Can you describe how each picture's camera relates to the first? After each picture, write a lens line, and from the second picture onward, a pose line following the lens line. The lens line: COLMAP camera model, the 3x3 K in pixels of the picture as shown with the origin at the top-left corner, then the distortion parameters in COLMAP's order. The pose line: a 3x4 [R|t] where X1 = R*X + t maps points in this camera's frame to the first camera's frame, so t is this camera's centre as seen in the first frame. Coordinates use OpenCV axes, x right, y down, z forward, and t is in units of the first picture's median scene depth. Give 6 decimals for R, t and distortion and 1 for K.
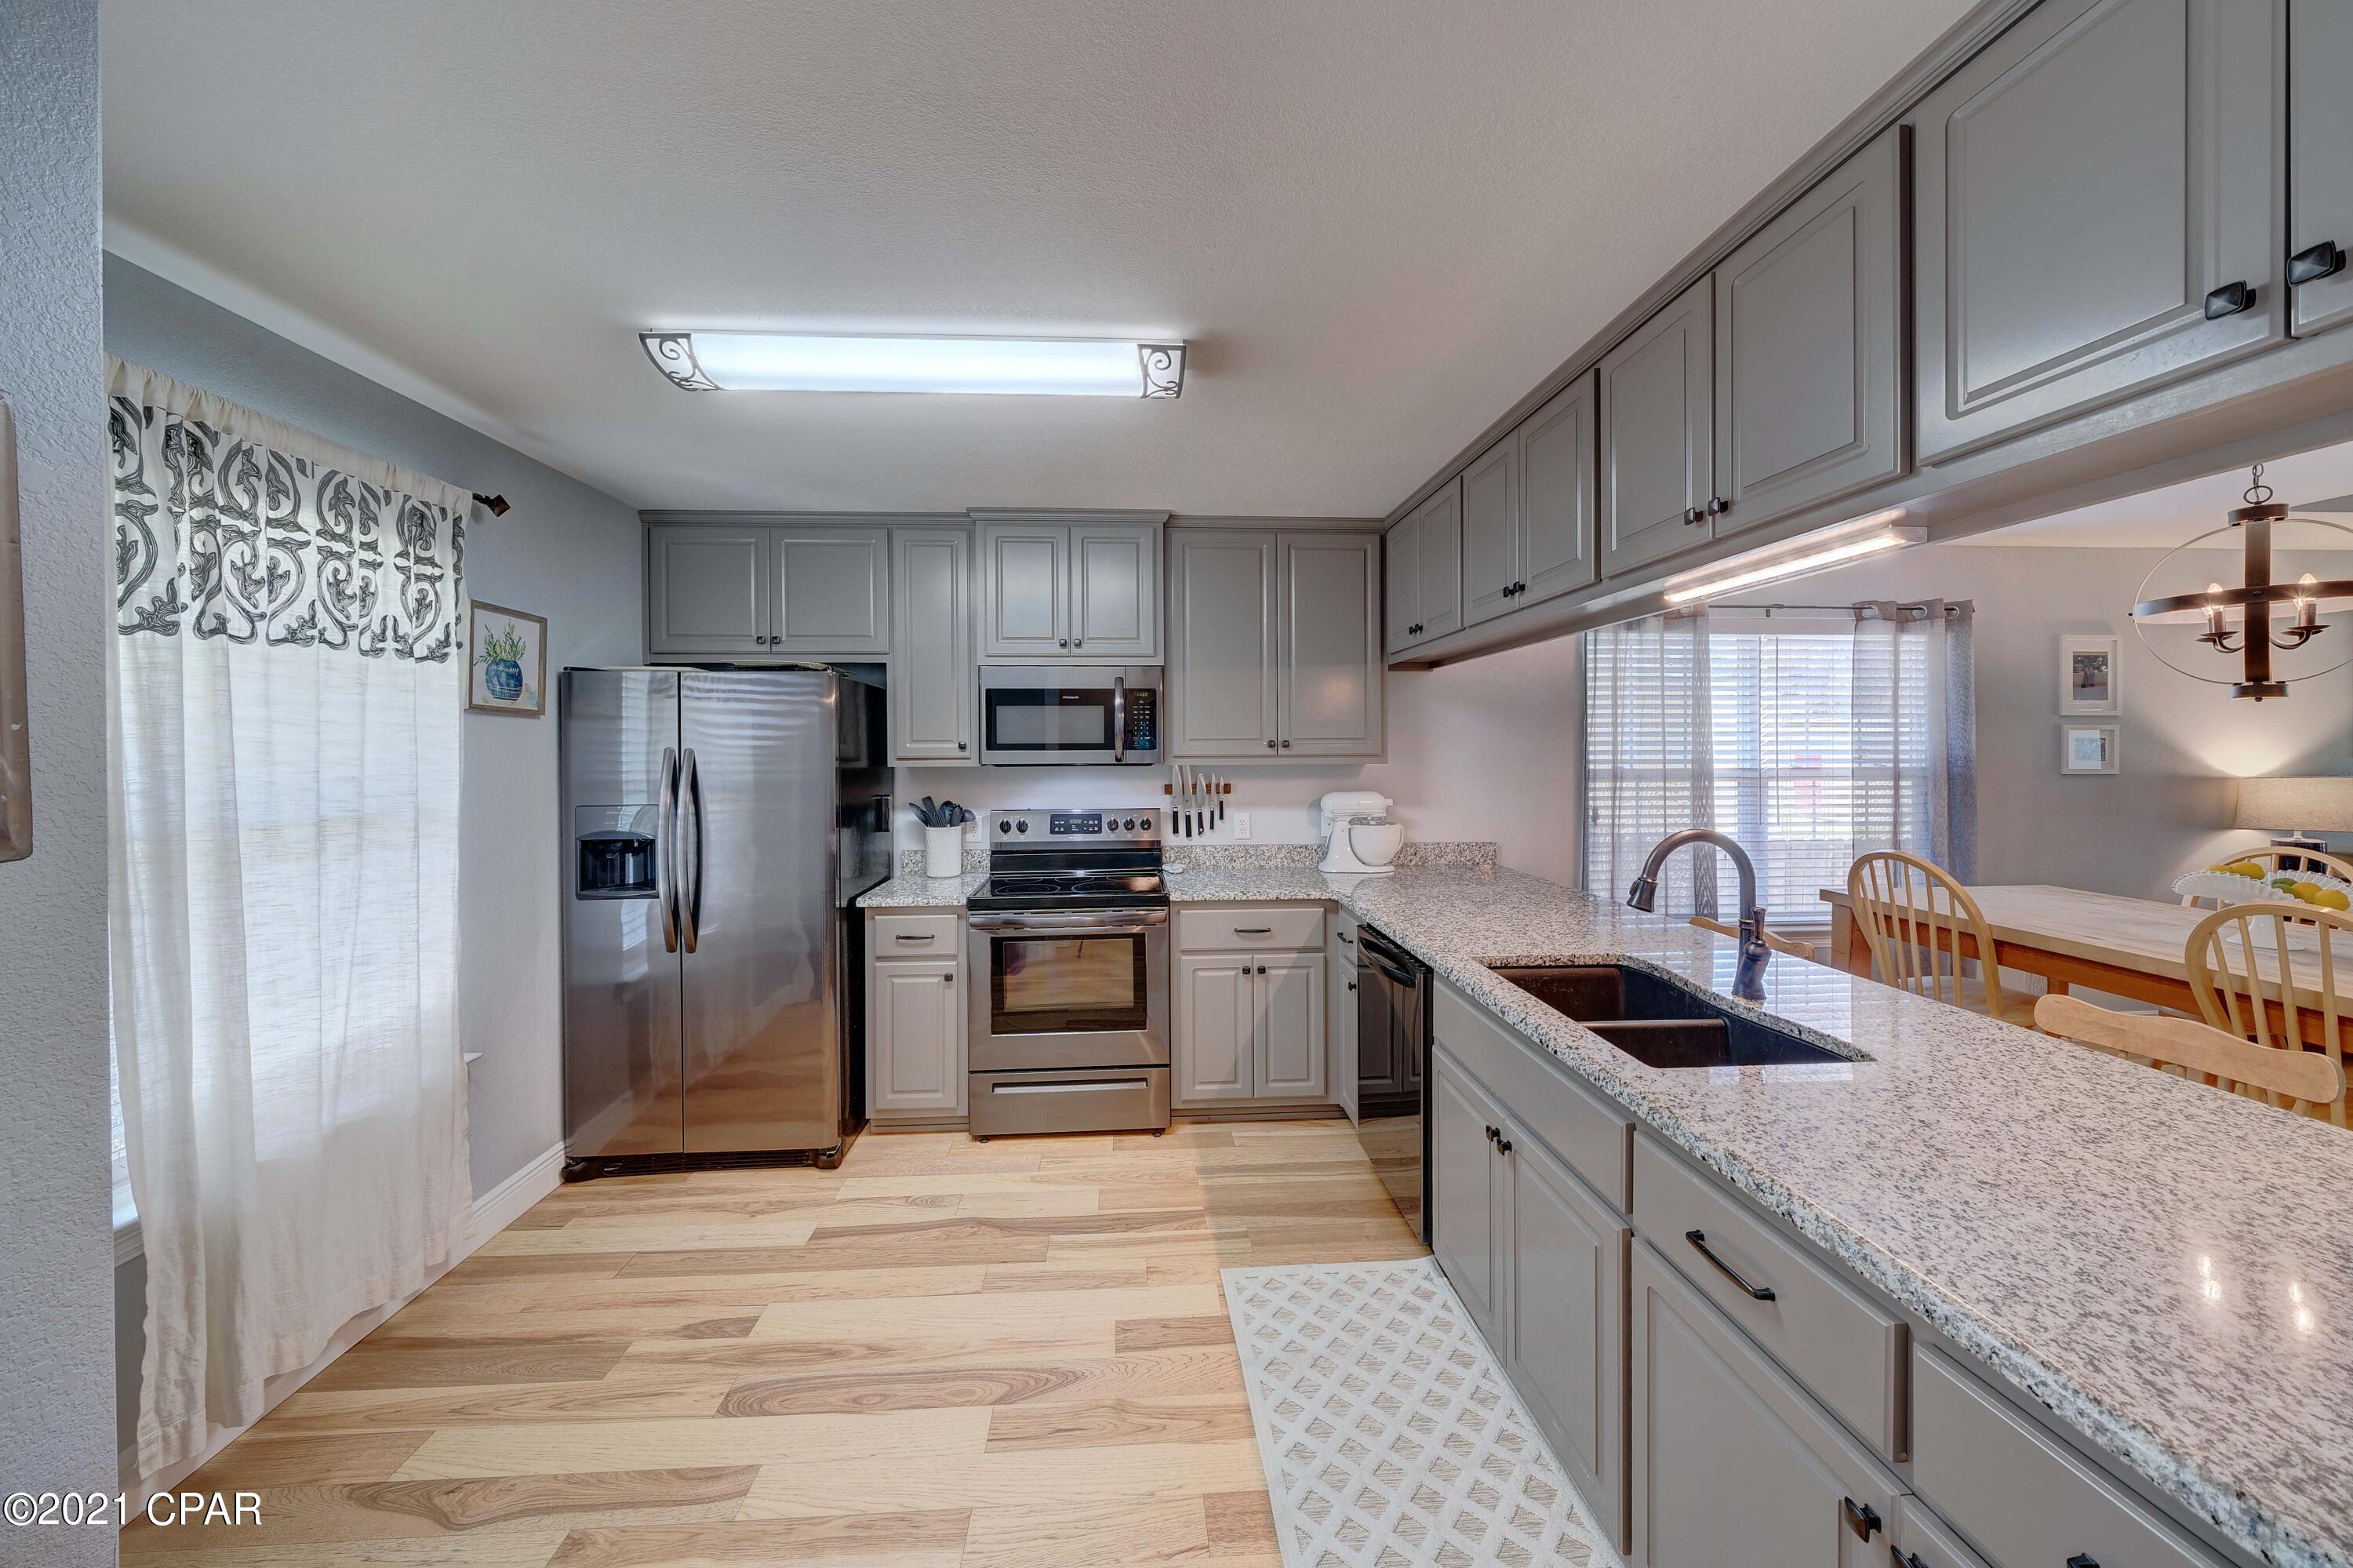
lens RADIAL K [[822.1, 0, 1162.8], [0, 822.1, 747.3], [0, 0, 1]] dist [-0.002361, -0.000190]
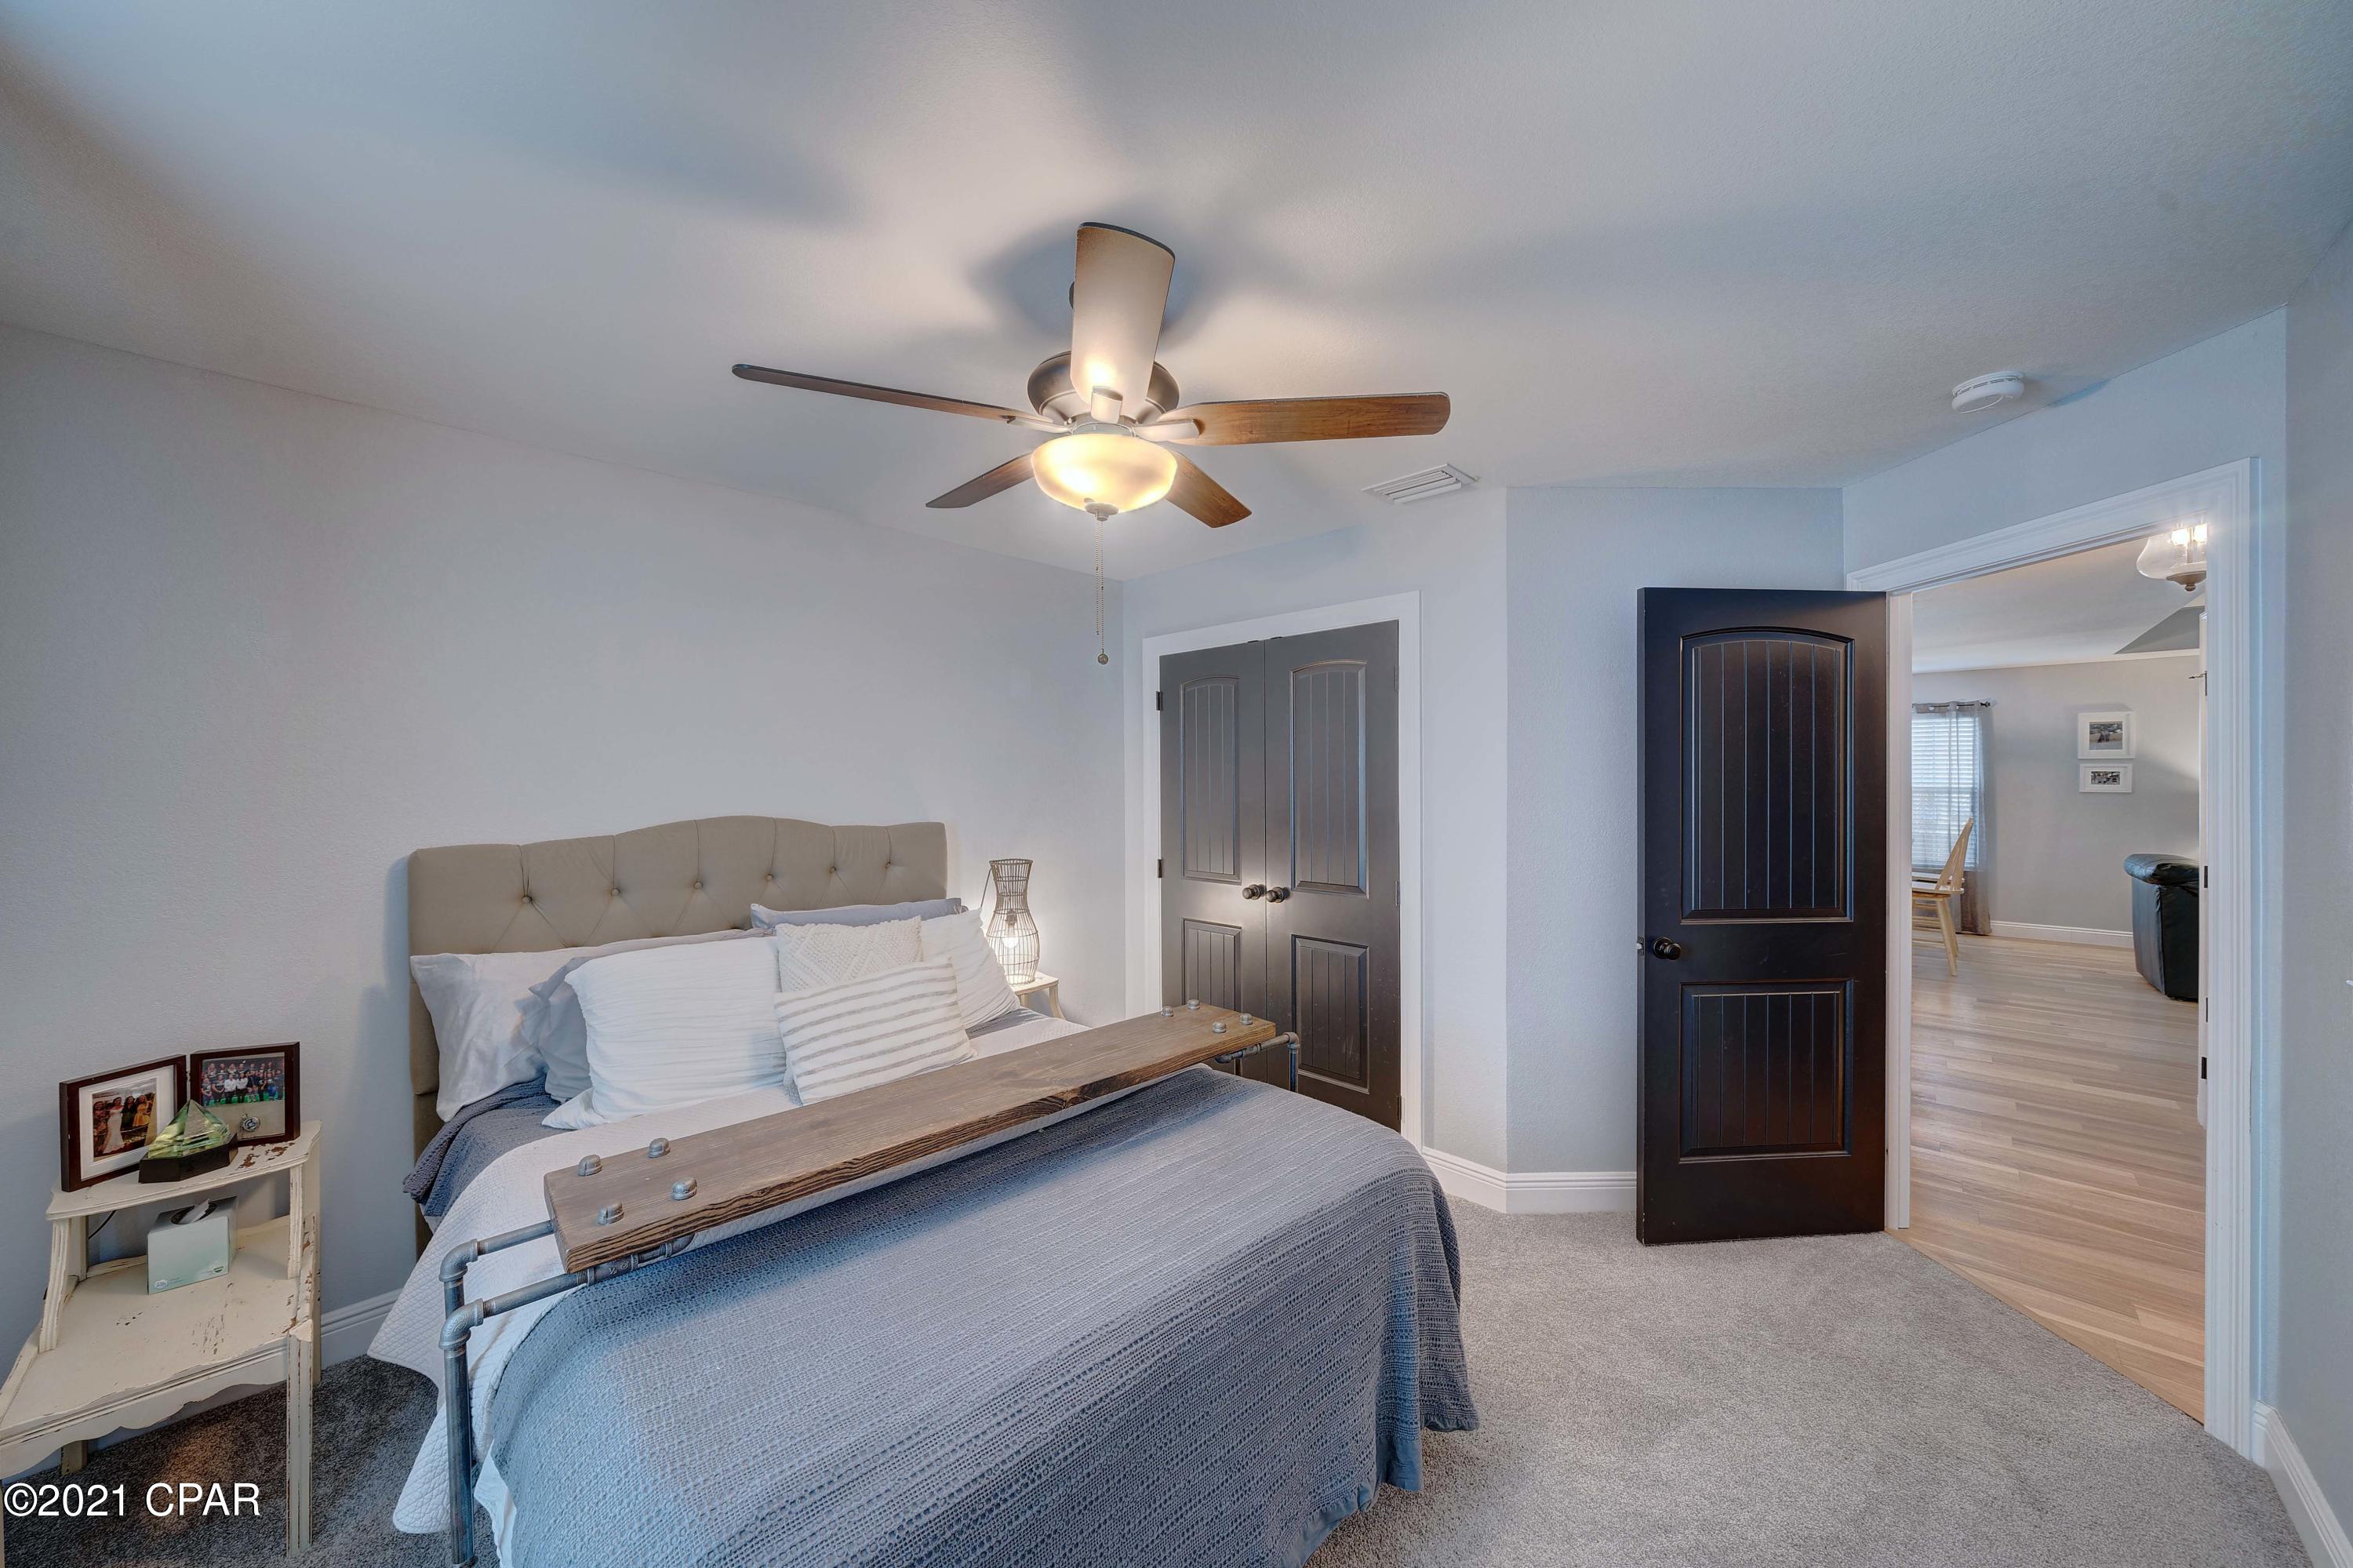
lens RADIAL K [[822.1, 0, 1155.1], [0, 822.1, 783.3], [0, 0, 1]] dist [-0.002361, -0.000190]
pose [[0.676936, 0.002440, -0.736038, 1.323328], [0.006418, 0.999937, 0.009217, -0.019245], [0.736014, -0.010963, 0.676878, -2.125665]]
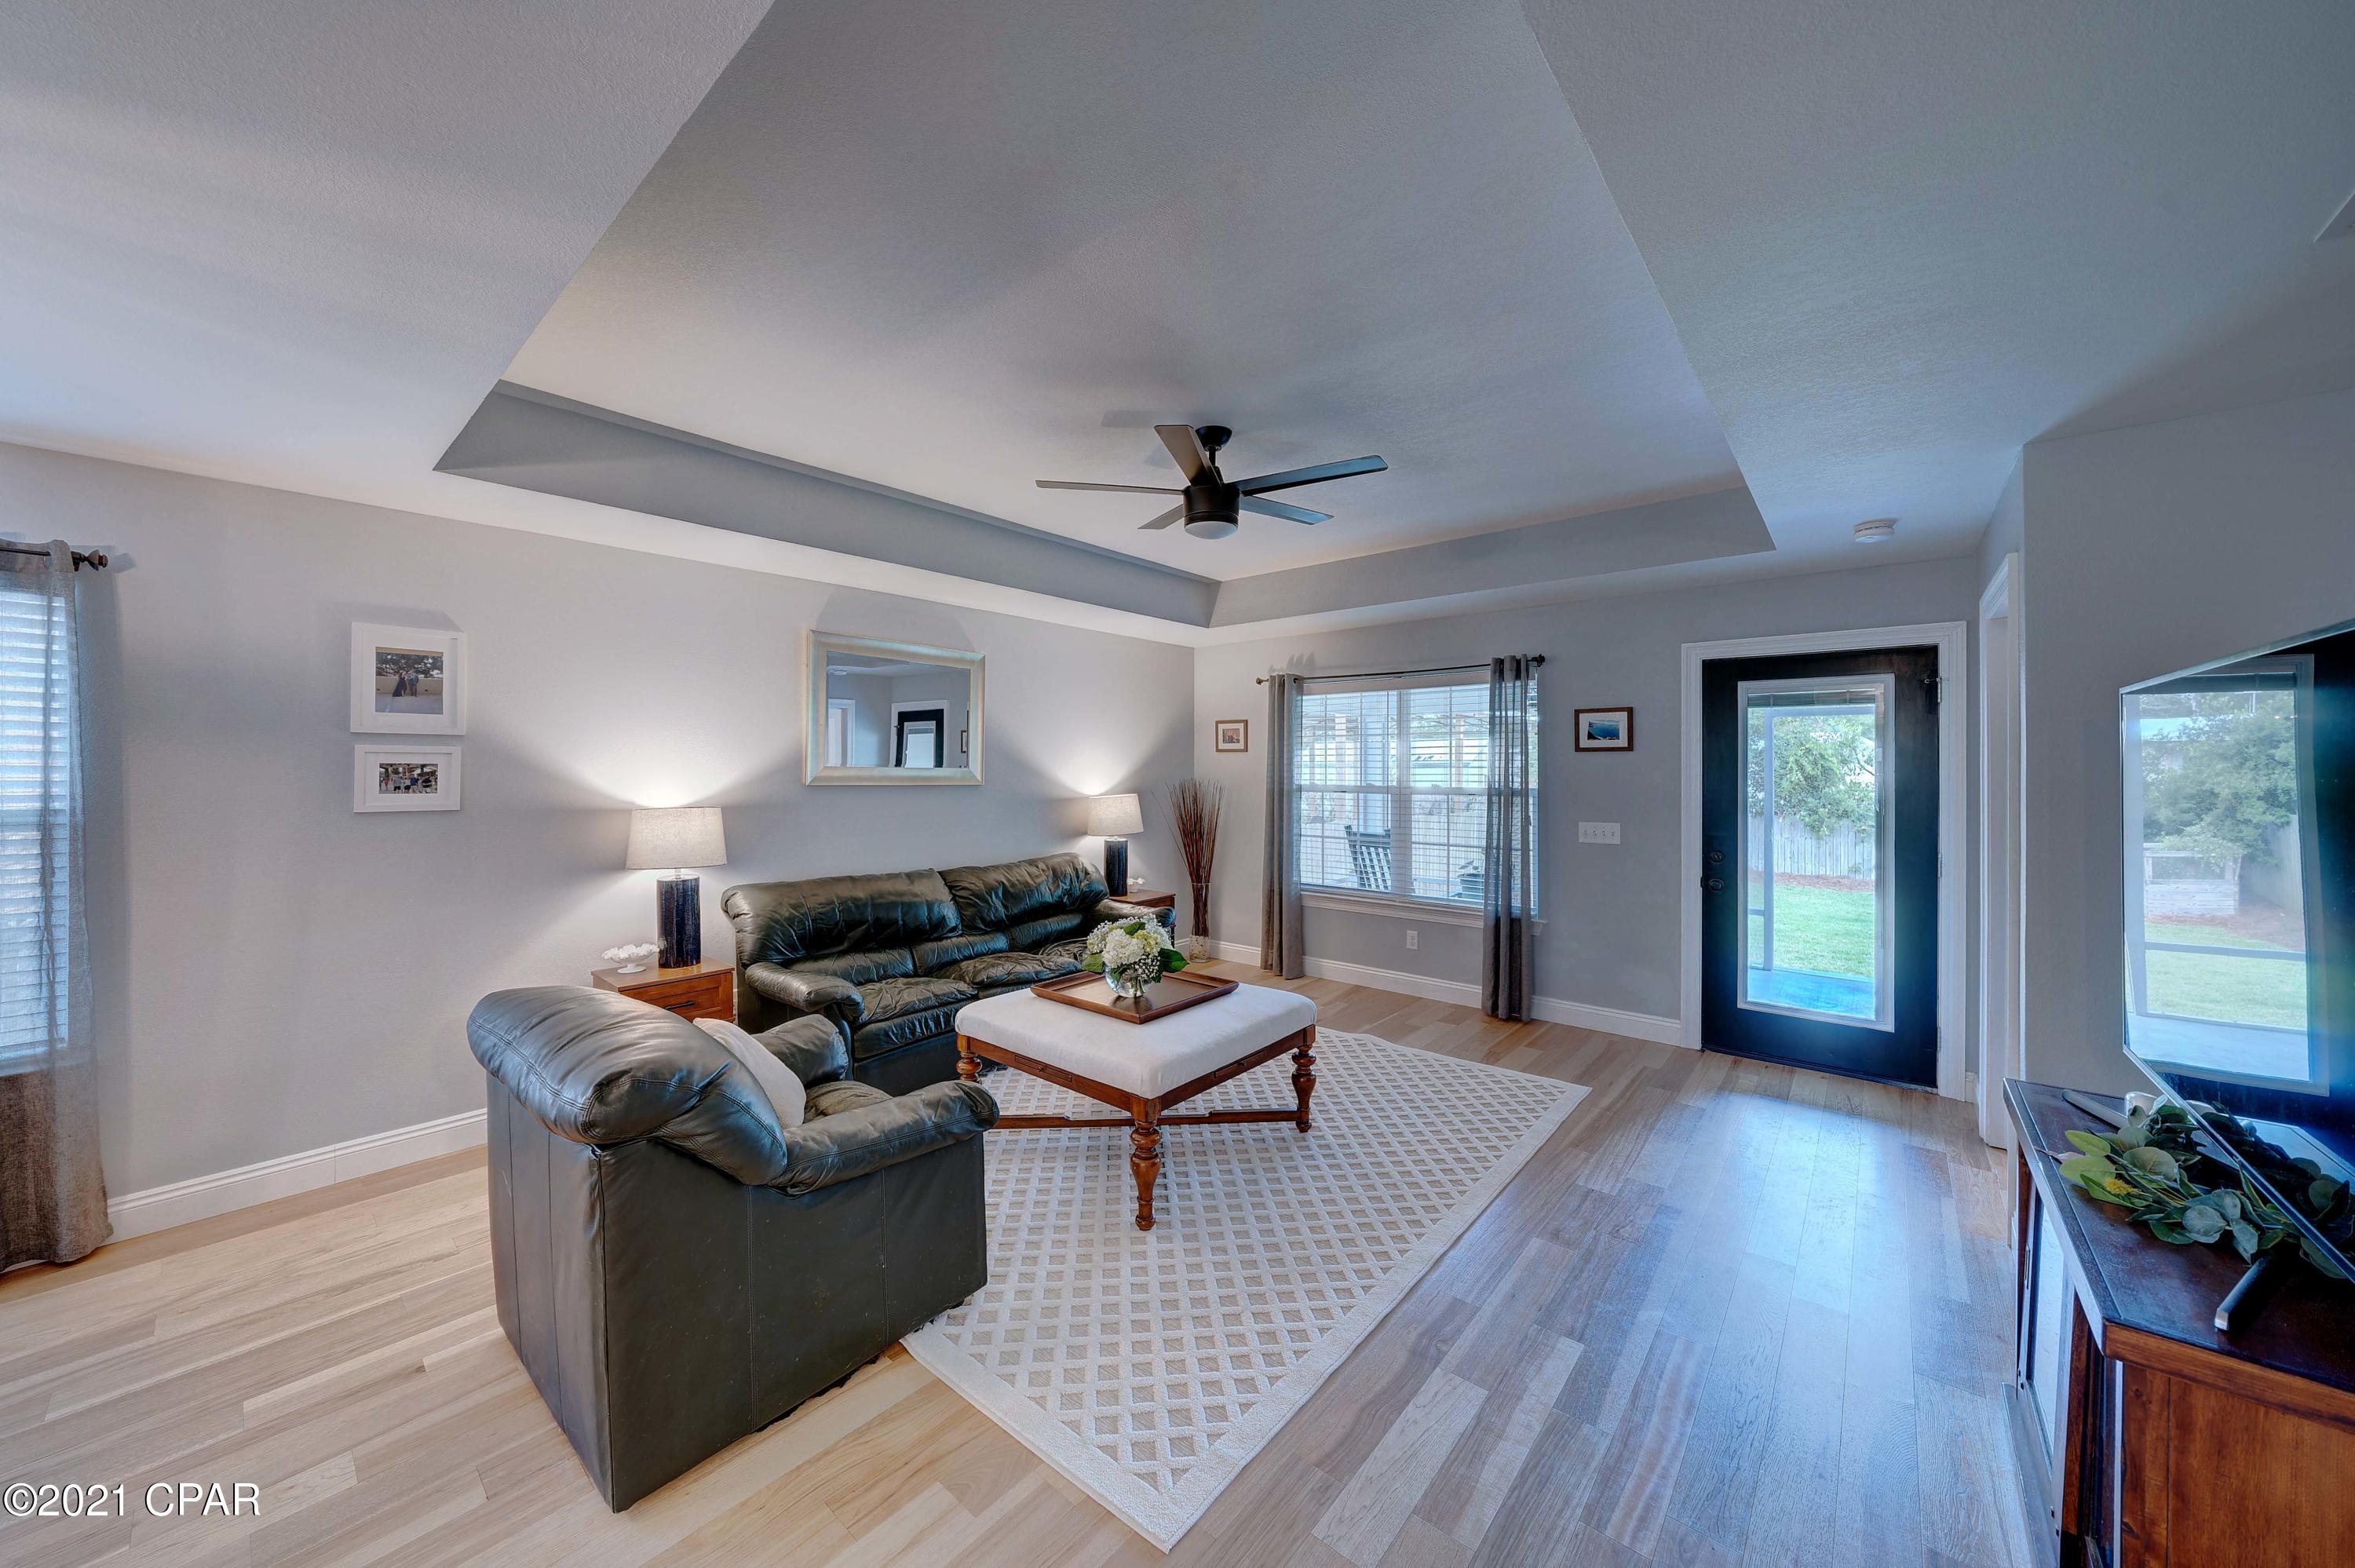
lens RADIAL K [[822.7, 0, 1176.0], [0, 822.7, 771.0], [0, 0, 1]] dist [-0.002361, -0.000190]
pose [[0.697254, 0.003383, 0.716816, 1.369173], [-0.002974, 0.999994, -0.001826, -0.006777], [-0.716818, -0.000858, 0.697259, -0.051689]]
